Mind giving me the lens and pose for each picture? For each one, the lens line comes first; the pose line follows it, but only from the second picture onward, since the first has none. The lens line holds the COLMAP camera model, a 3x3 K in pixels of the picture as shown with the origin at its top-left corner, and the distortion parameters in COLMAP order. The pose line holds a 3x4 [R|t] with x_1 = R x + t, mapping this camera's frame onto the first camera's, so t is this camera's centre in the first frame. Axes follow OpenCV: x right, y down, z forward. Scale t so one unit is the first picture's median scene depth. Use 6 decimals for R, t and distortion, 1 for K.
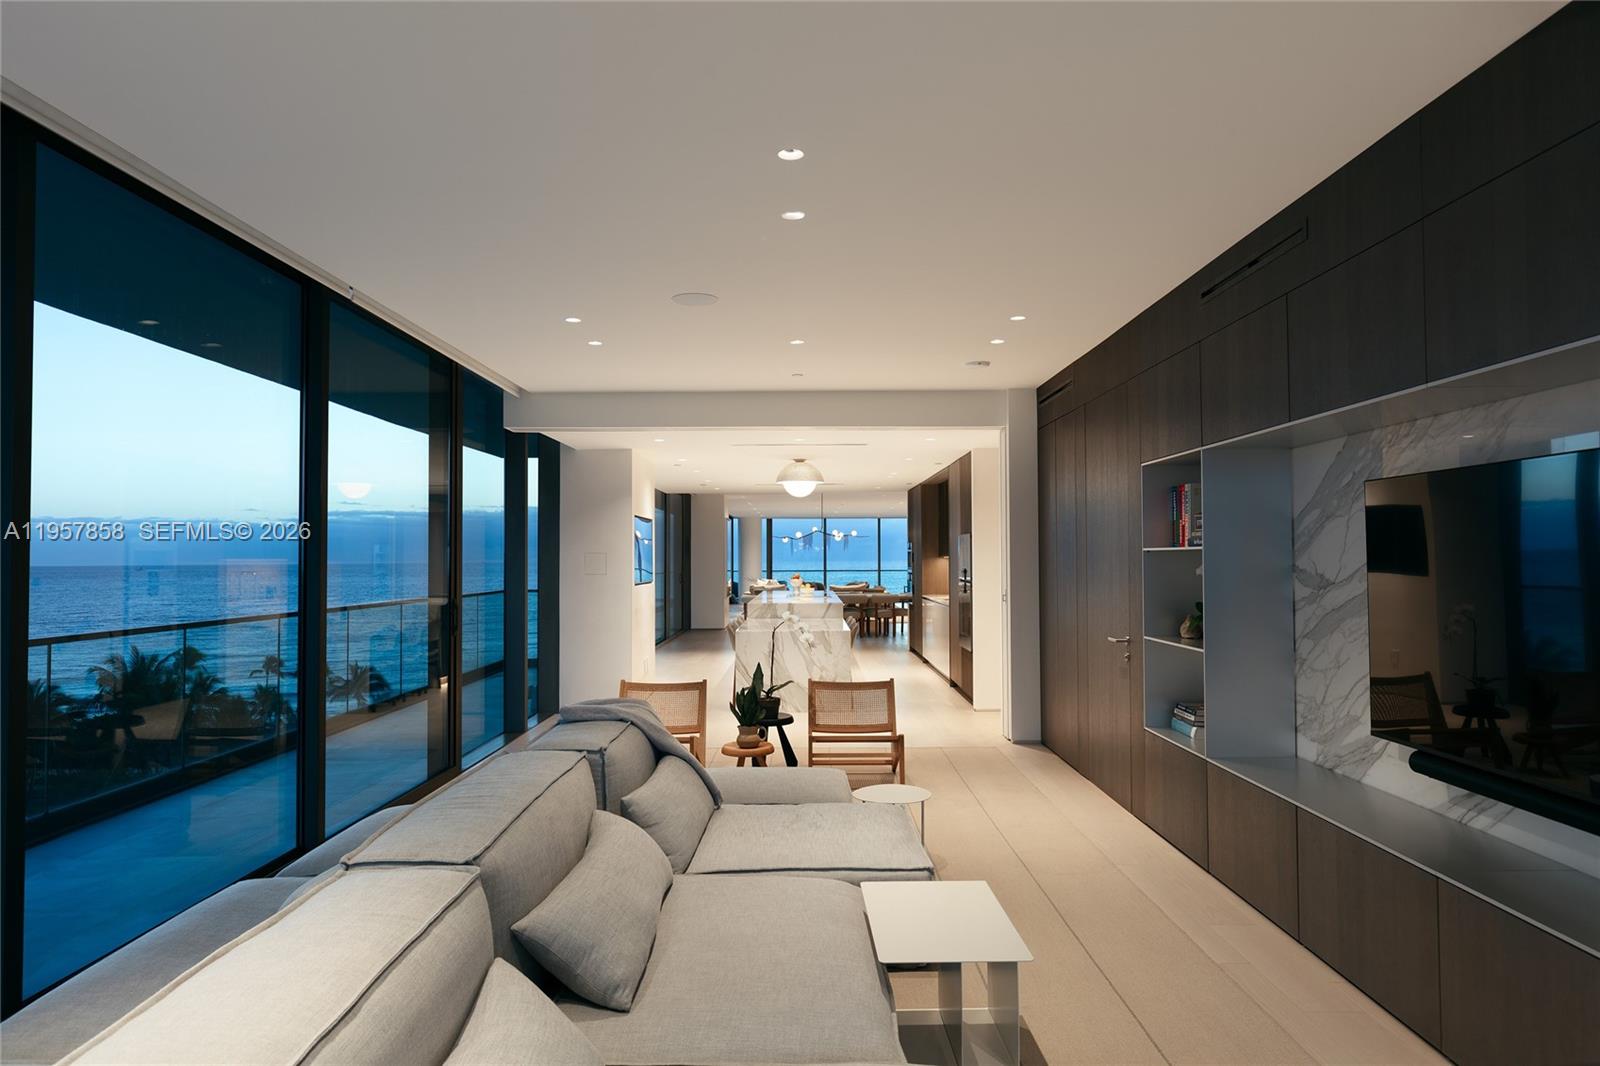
lens RADIAL K [[1039.7, 0, 798.3], [0, 1039.7, 538.7], [0, 0, 1]] dist [0.003597, 0.000516]
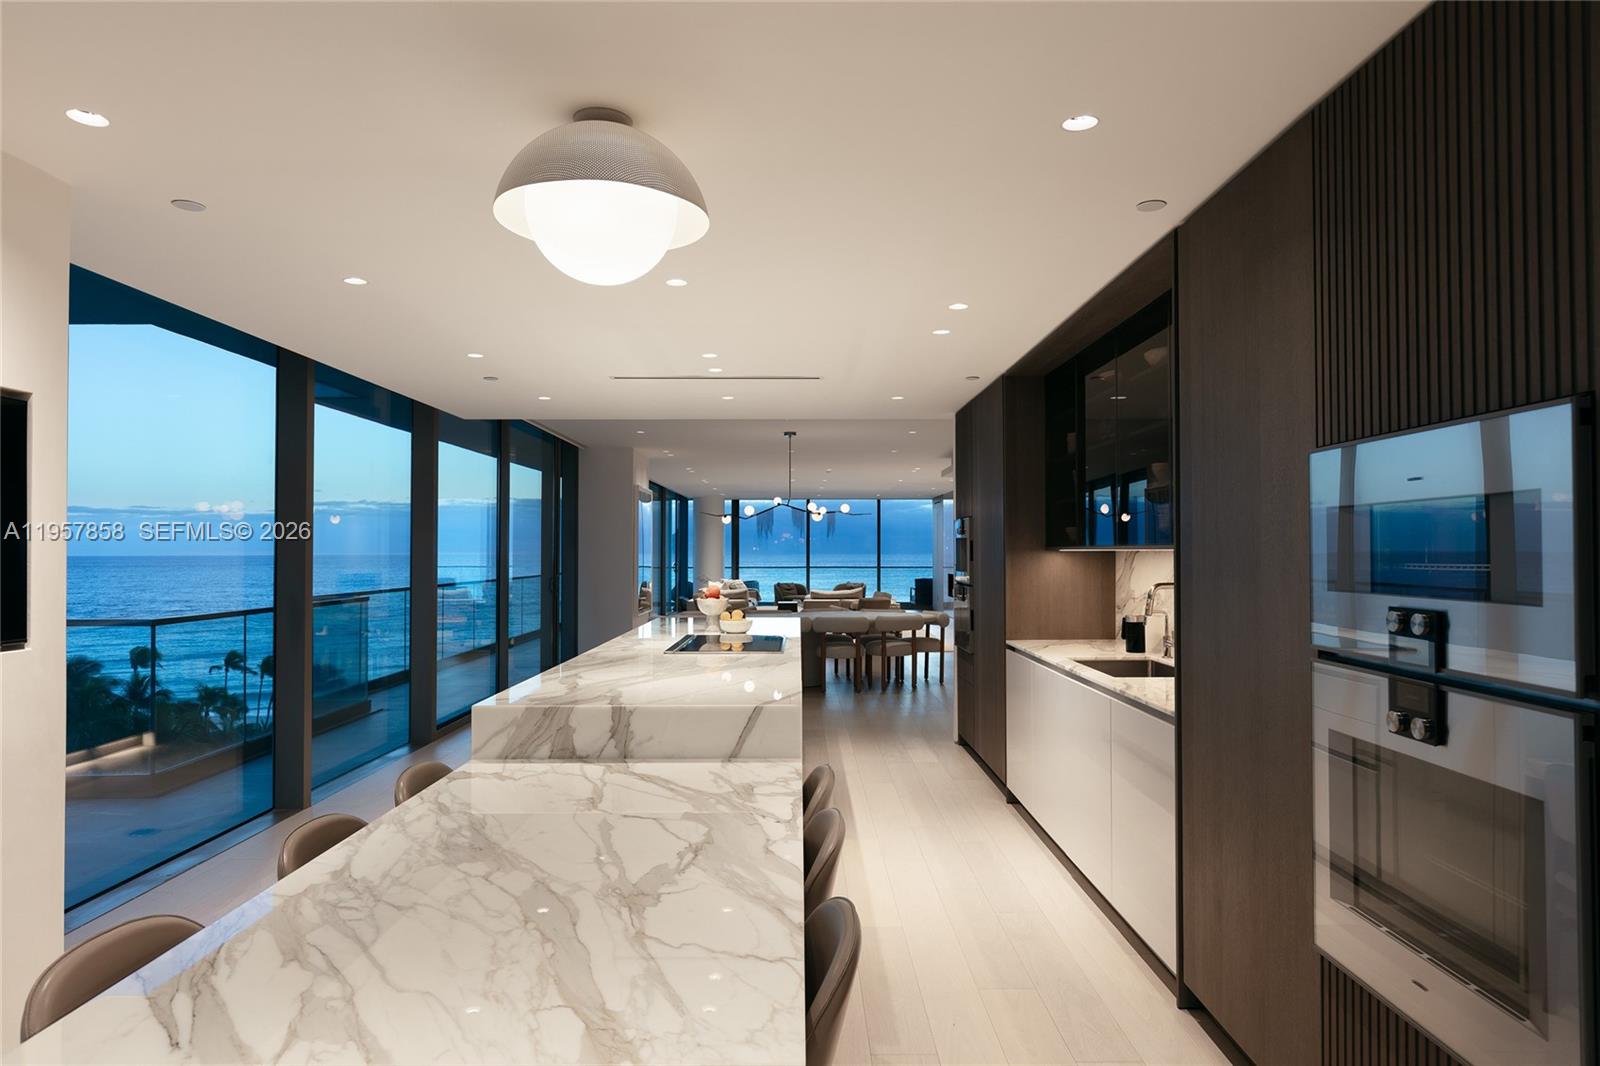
lens RADIAL K [[1039.7, 0, 802.8], [0, 1039.7, 533.4], [0, 0, 1]] dist [0.003597, 0.000516]
pose [[0.999914, 0.004648, 0.012249, 0.023187], [-0.004665, 0.999988, 0.001398, 0.007962], [-0.012242, -0.001455, 0.999924, 0.421596]]
